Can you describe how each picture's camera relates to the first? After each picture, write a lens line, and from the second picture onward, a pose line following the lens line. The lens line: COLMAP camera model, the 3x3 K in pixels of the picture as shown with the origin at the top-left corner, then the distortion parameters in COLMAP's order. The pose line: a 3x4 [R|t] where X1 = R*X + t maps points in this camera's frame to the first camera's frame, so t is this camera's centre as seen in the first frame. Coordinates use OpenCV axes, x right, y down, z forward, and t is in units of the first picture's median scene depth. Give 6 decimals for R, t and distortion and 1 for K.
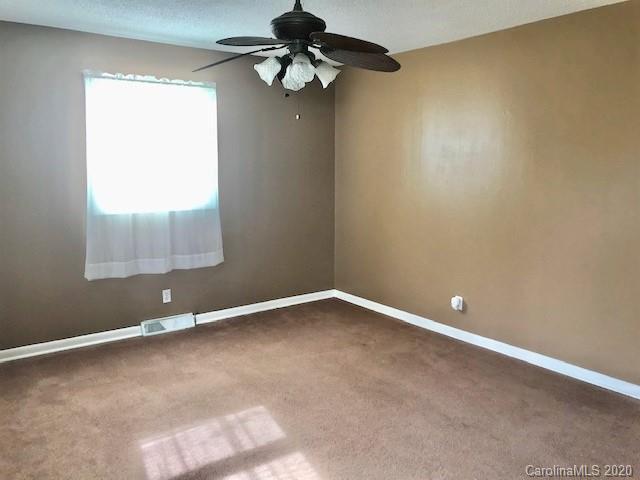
lens RADIAL K [[531.3, 0, 321.8], [0, 531.3, 231.1], [0, 0, 1]] dist [0.016037, 0.004491]
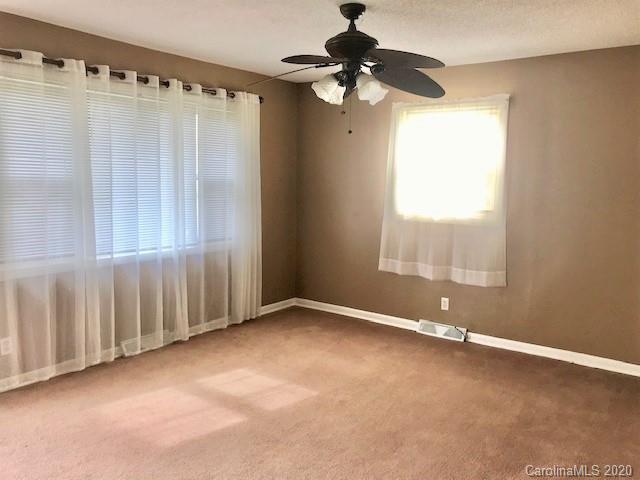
lens RADIAL K [[531.3, 0, 321.8], [0, 531.3, 231.1], [0, 0, 1]] dist [0.016037, 0.004491]
pose [[0.291054, 0.113577, -0.949941, 0.699268], [-0.137431, 0.987594, 0.075971, -0.075666], [0.946784, 0.108440, 0.303052, 0.473600]]
